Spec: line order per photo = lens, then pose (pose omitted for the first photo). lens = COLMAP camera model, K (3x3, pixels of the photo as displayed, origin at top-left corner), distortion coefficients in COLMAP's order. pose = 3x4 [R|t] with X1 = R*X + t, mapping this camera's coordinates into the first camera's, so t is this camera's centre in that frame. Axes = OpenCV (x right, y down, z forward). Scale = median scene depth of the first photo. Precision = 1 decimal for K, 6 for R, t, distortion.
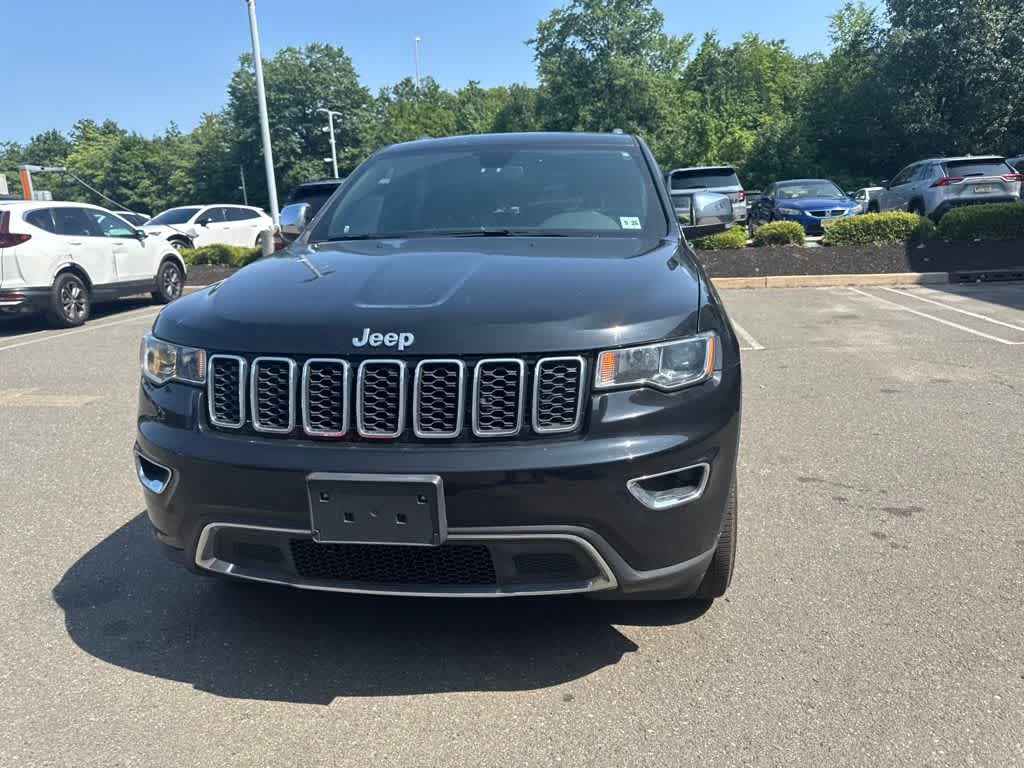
lens RADIAL K [[726.2, 0, 512.0], [0, 726.2, 384.0], [0, 0, 1]] dist [0.004502, -0.008670]
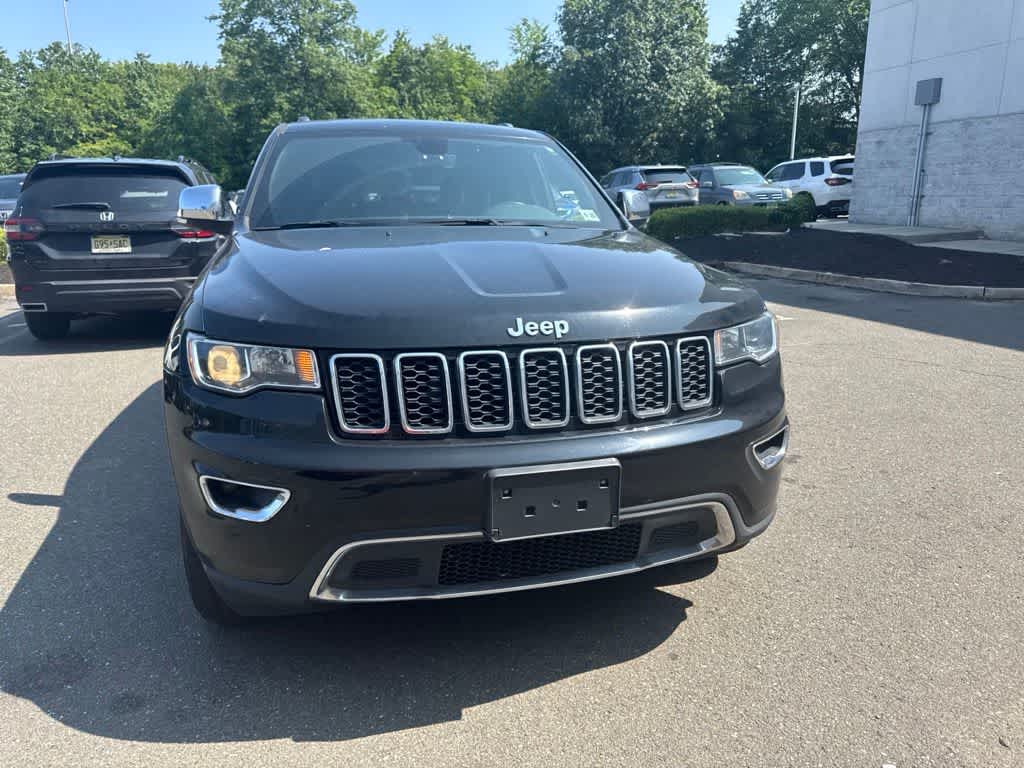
lens RADIAL K [[730.7, 0, 515.7], [0, 730.7, 384.5], [0, 0, 1]] dist [0.002186, -0.009670]
pose [[0.917728, -0.069966, 0.390999, -0.016996], [0.067567, 0.997516, 0.019907, -0.000200], [-0.391421, 0.008150, 0.920176, 0.003039]]
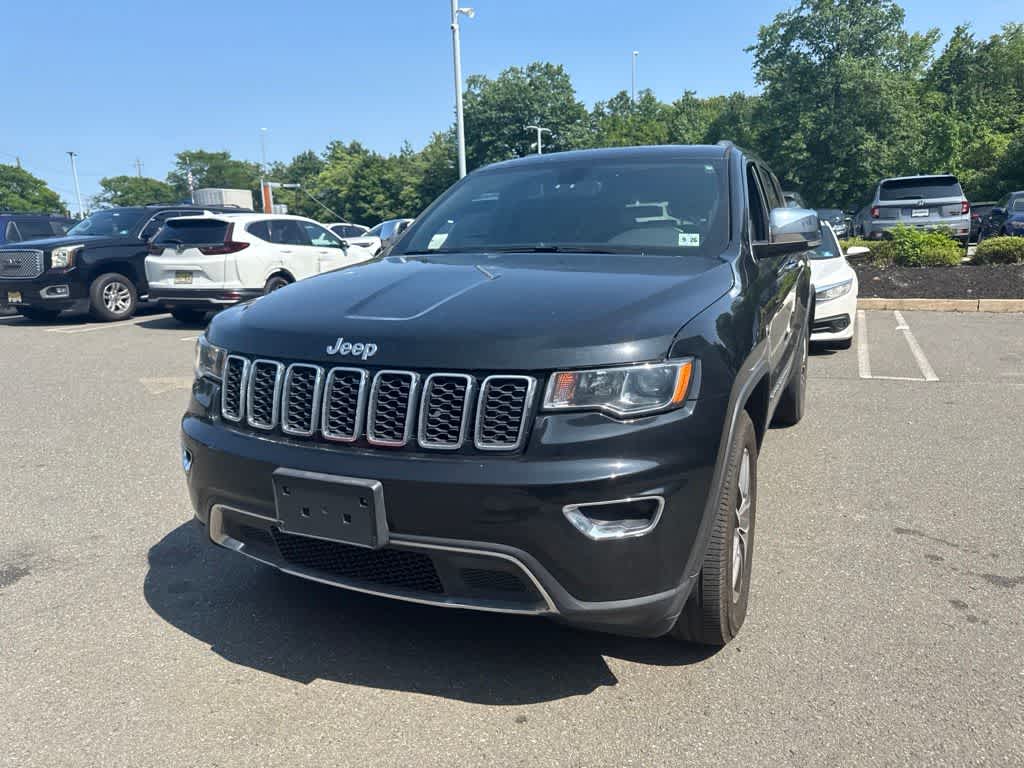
lens RADIAL K [[721.3, 0, 512.4], [0, 721.3, 385.8], [0, 0, 1]] dist [0.004125, -0.009453]
pose [[0.960579, 0.063498, -0.270657, 0.009652], [-0.066674, 0.997772, -0.002545, -0.000579], [0.269893, 0.020491, 0.962672, 0.001332]]
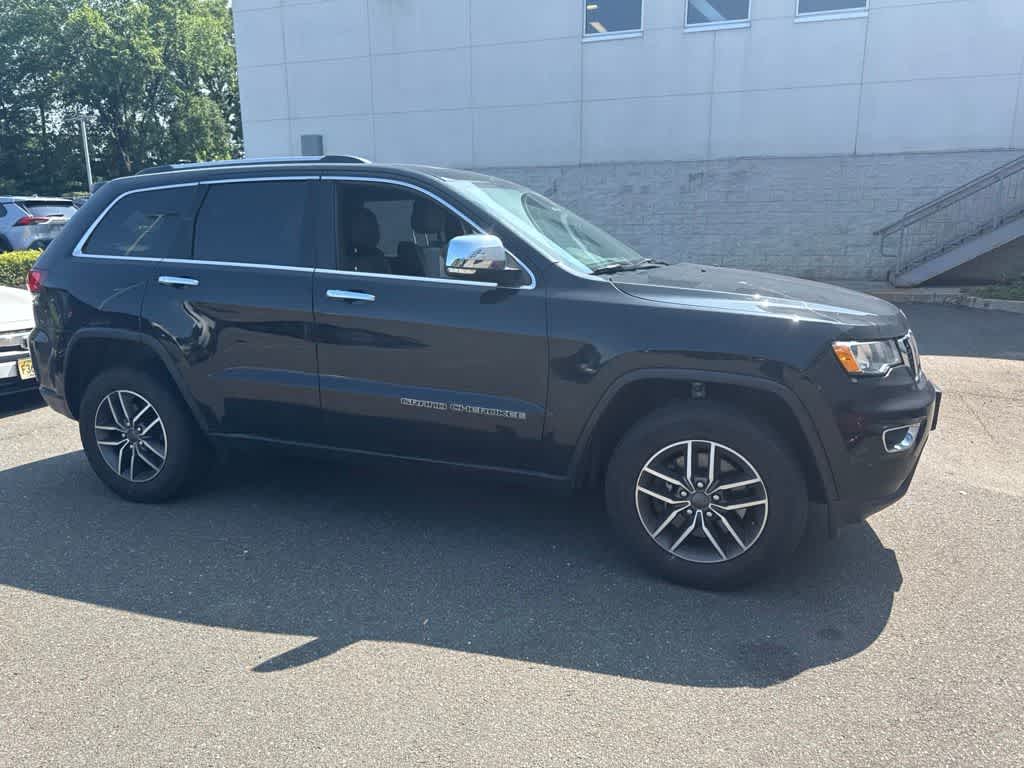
lens RADIAL K [[730.7, 0, 515.7], [0, 730.7, 384.5], [0, 0, 1]] dist [0.002186, -0.009670]
pose [[0.215403, -0.169048, 0.961782, -0.061787], [0.221318, 0.967725, 0.120525, -0.009392], [-0.951115, 0.186898, 0.245864, 0.042635]]
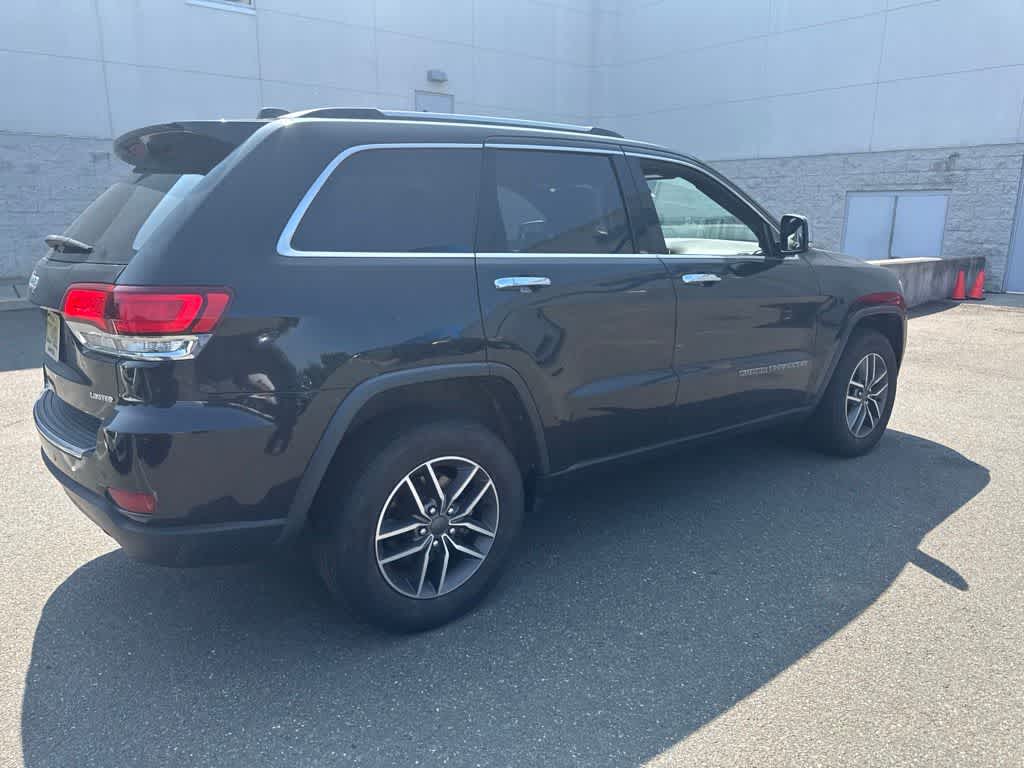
lens RADIAL K [[740.1, 0, 492.3], [0, 740.1, 387.0], [0, 0, 1]] dist [-0.011012, -0.007517]
pose [[-0.714915, -0.120782, 0.688700, -0.039543], [0.187018, 0.916050, 0.354790, -0.025801], [-0.673737, 0.382444, -0.632310, 0.110075]]
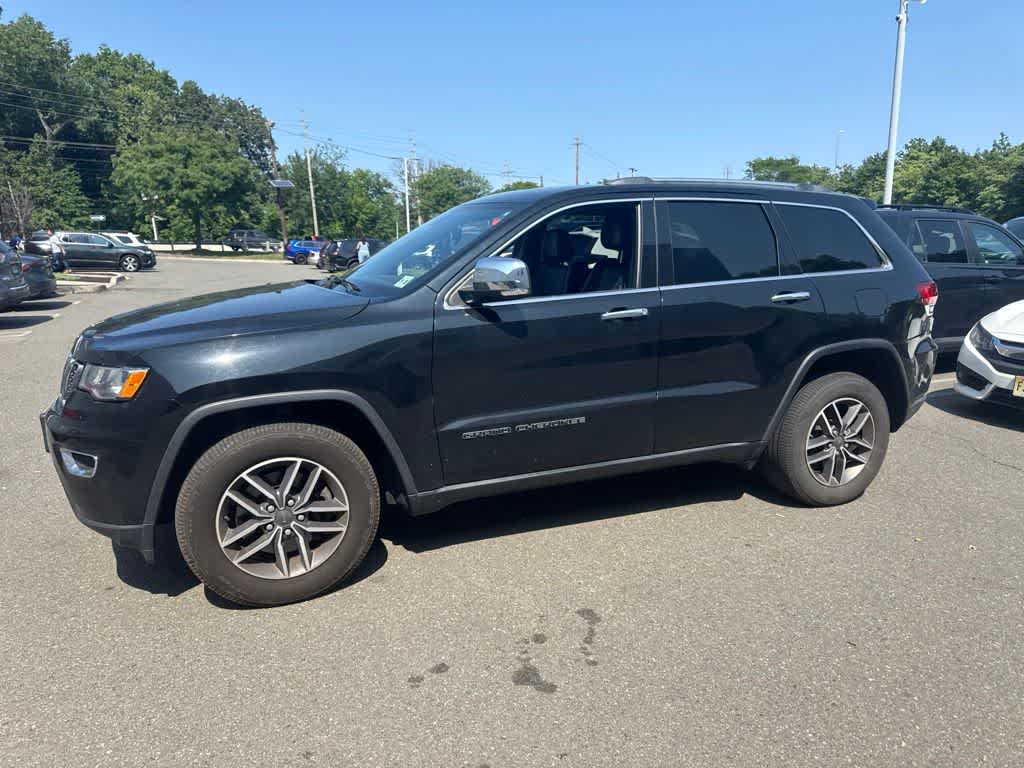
lens RADIAL K [[710.2, 0, 521.2], [0, 710.2, 383.3], [0, 0, 1]] dist [0.081271, -0.081102]
pose [[0.534671, 0.188155, -0.823847, 0.053850], [-0.205214, 0.974625, 0.089408, -0.009530], [0.819765, 0.121262, 0.559716, 0.026125]]
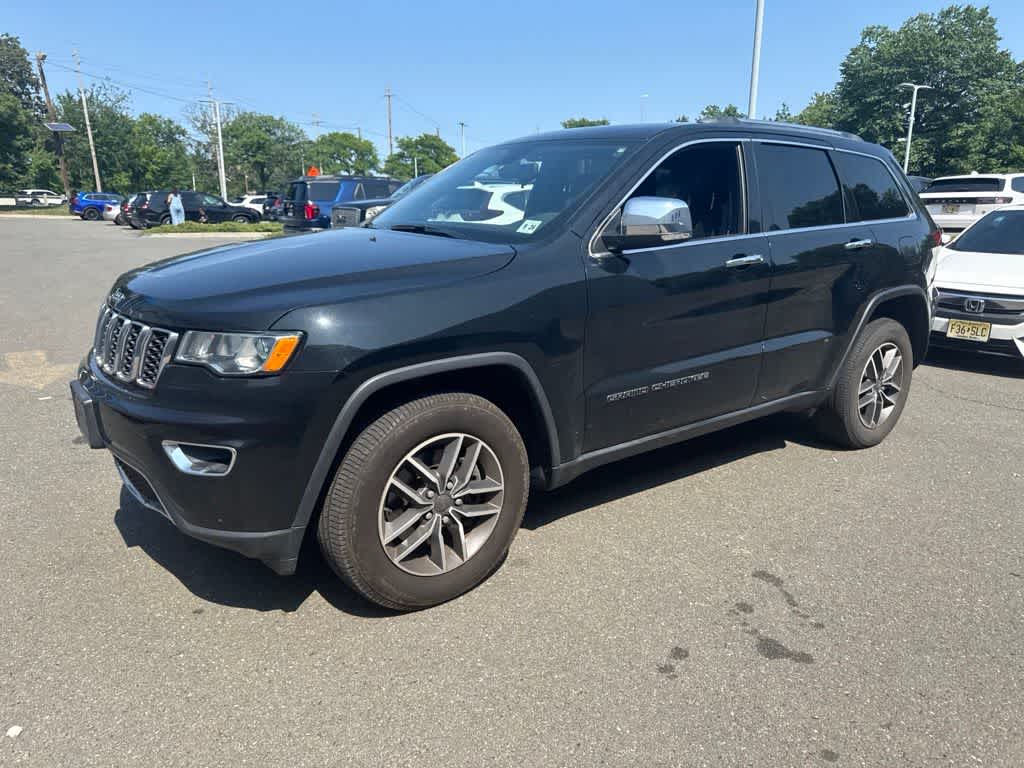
lens RADIAL K [[715.8, 0, 514.9], [0, 715.8, 384.5], [0, 0, 1]] dist [0.035519, -0.039752]
pose [[0.718453, 0.204173, -0.664936, 0.037621], [-0.185982, 0.977532, 0.099208, -0.005059], [0.670251, 0.052390, 0.740283, 0.014095]]
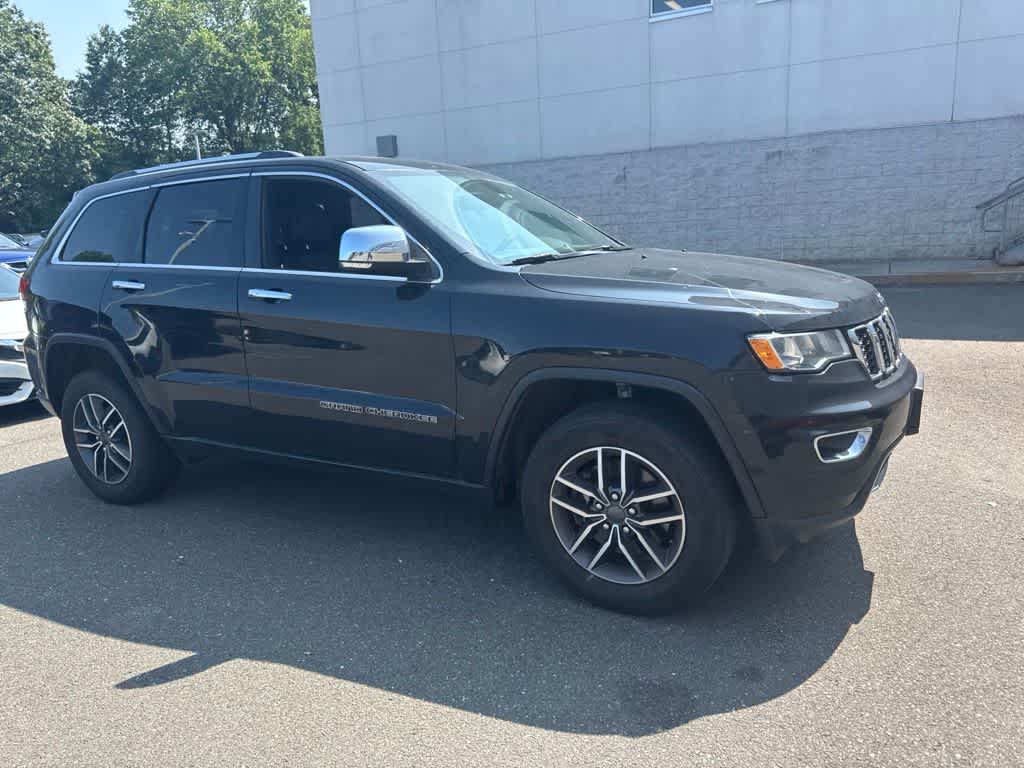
lens RADIAL K [[733.2, 0, 517.6], [0, 733.2, 378.8], [0, 0, 1]] dist [0.001060, -0.005415]
pose [[0.348533, -0.173901, 0.921023, -0.054899], [0.248313, 0.964658, 0.088174, -0.006607], [-0.903806, 0.197971, 0.379398, 0.032436]]
